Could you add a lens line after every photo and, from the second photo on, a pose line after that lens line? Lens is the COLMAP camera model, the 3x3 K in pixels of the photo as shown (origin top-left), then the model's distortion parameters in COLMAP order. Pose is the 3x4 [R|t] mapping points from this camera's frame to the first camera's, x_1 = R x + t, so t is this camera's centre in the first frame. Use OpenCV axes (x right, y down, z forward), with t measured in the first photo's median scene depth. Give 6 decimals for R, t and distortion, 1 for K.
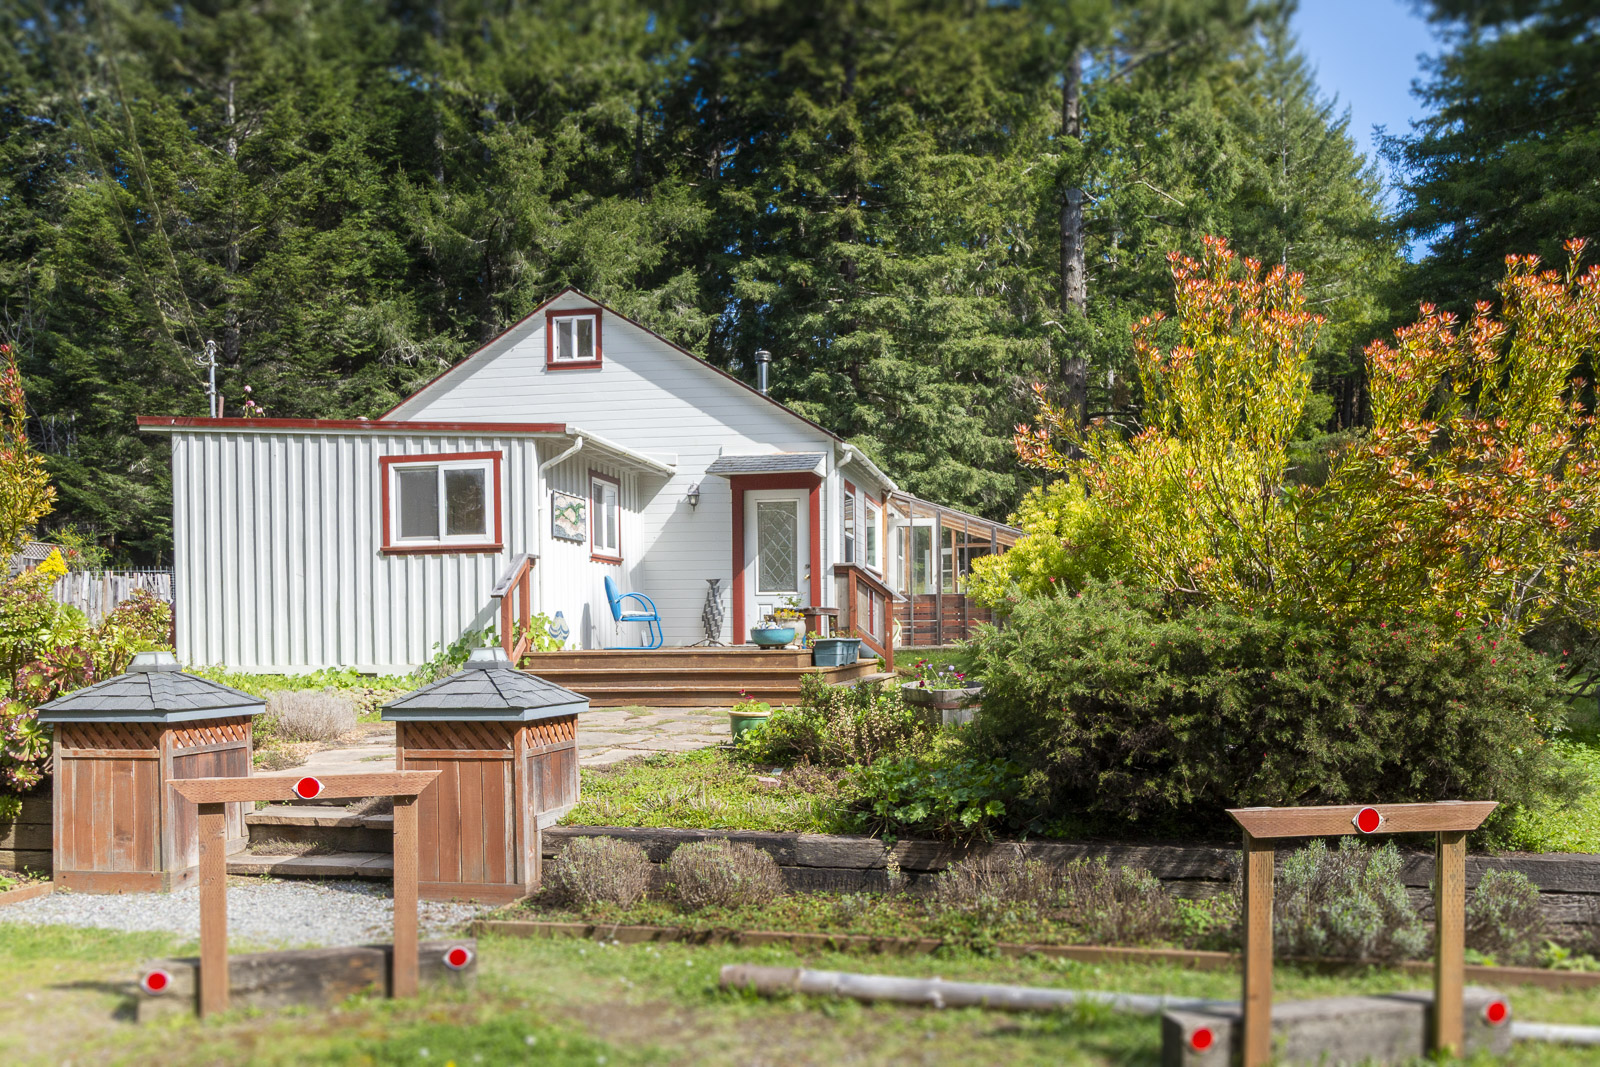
lens RADIAL K [[1327.4, 0, 799.8], [0, 1327.4, 535.4], [0, 0, 1]] dist [0.019611, 0.004617]
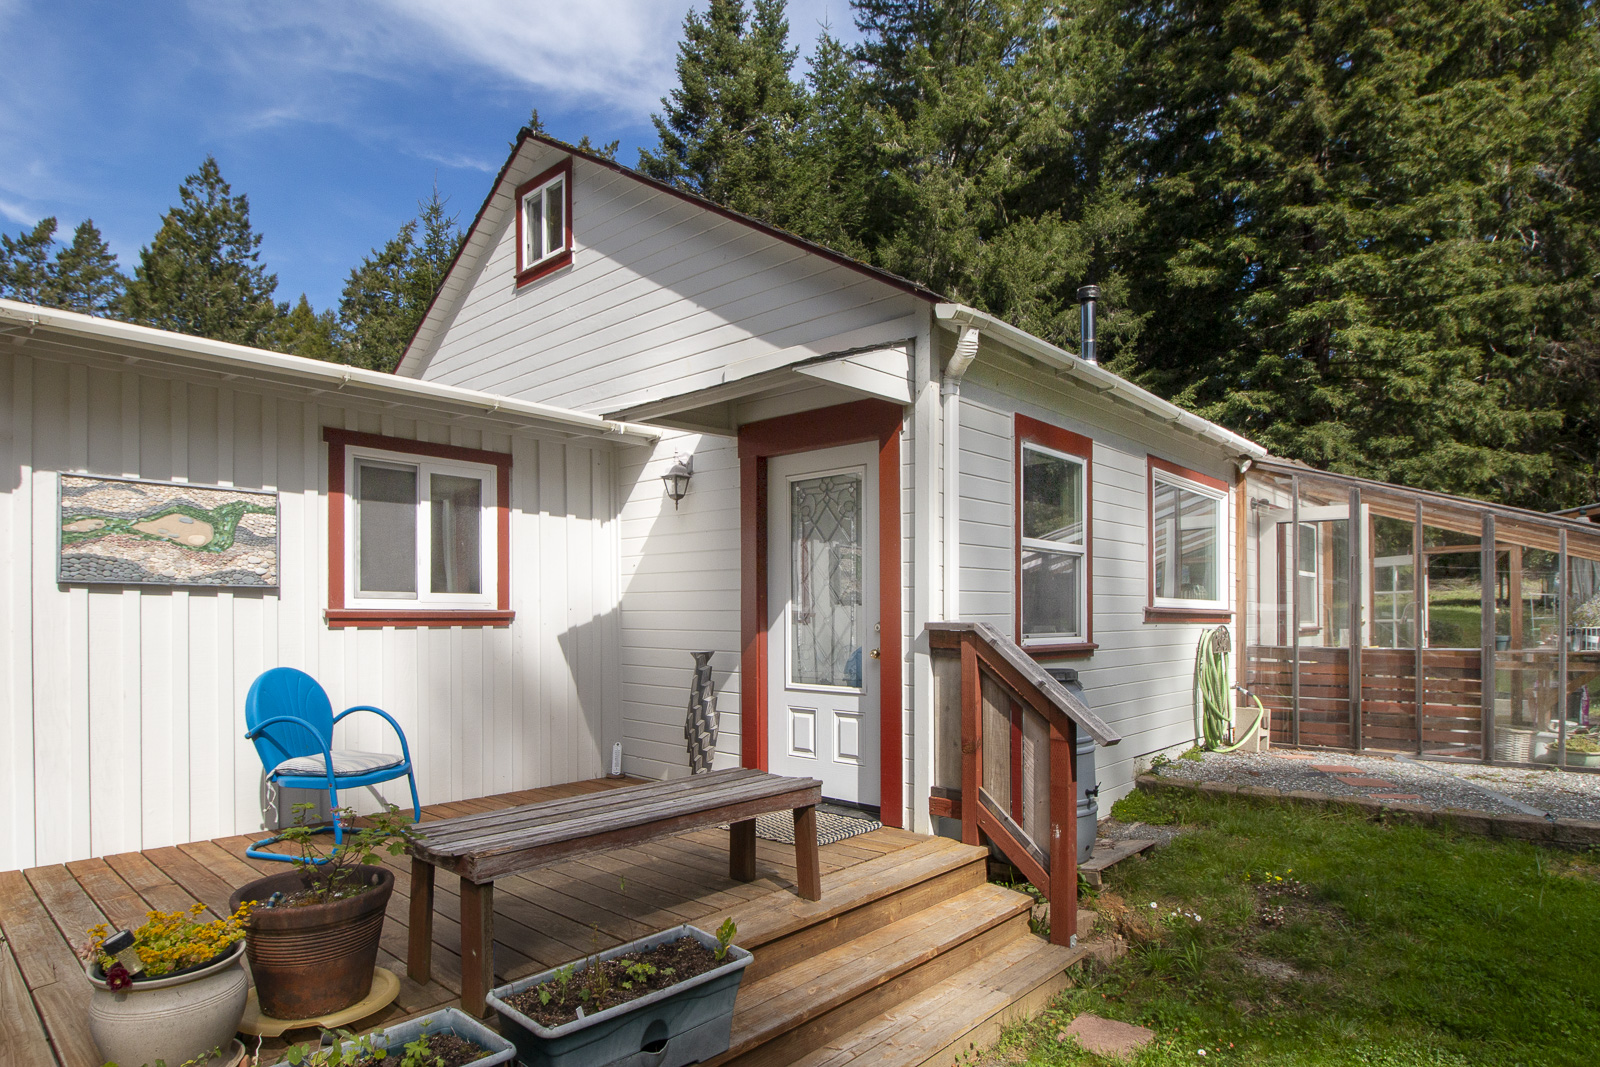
lens RADIAL K [[879.9, 0, 787.8], [0, 879.9, 589.6], [0, 0, 1]] dist [-0.007203, -0.003967]
pose [[0.846725, -0.008163, -0.531969, 0.053137], [0.034432, 0.998627, 0.039481, -0.000168], [0.530916, -0.051746, 0.845843, 0.316278]]
